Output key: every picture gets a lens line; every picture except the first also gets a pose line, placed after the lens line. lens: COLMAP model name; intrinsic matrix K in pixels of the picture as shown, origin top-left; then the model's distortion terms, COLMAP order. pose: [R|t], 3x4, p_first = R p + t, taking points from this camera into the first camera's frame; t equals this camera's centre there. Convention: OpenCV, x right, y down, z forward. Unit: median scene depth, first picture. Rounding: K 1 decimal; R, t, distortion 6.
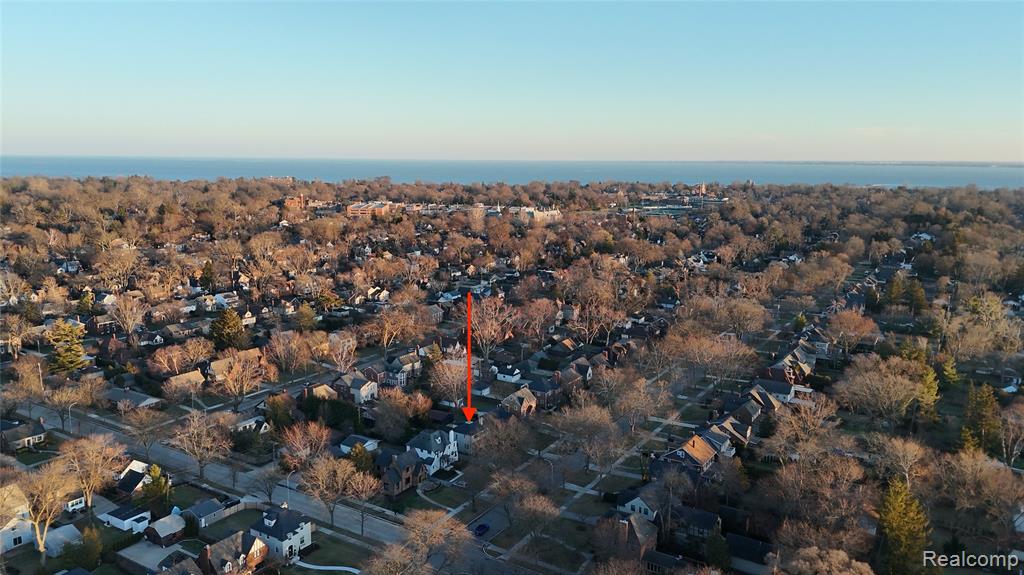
lens RADIAL K [[753.7, 0, 512.9], [0, 753.7, 303.3], [0, 0, 1]] dist [0.031934, -0.005197]
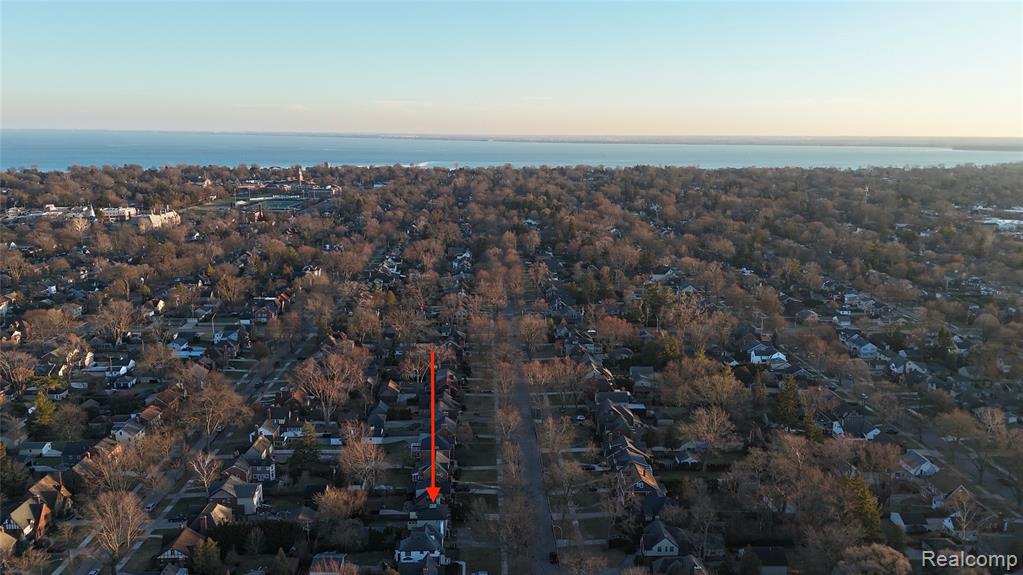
lens RADIAL K [[753.0, 0, 512.4], [0, 753.0, 303.3], [0, 0, 1]] dist [0.031934, -0.005197]
pose [[0.821415, -0.130293, 0.555249, -0.244570], [0.106349, 0.991472, 0.075327, -0.083831], [-0.560329, -0.002825, 0.828266, 0.067441]]
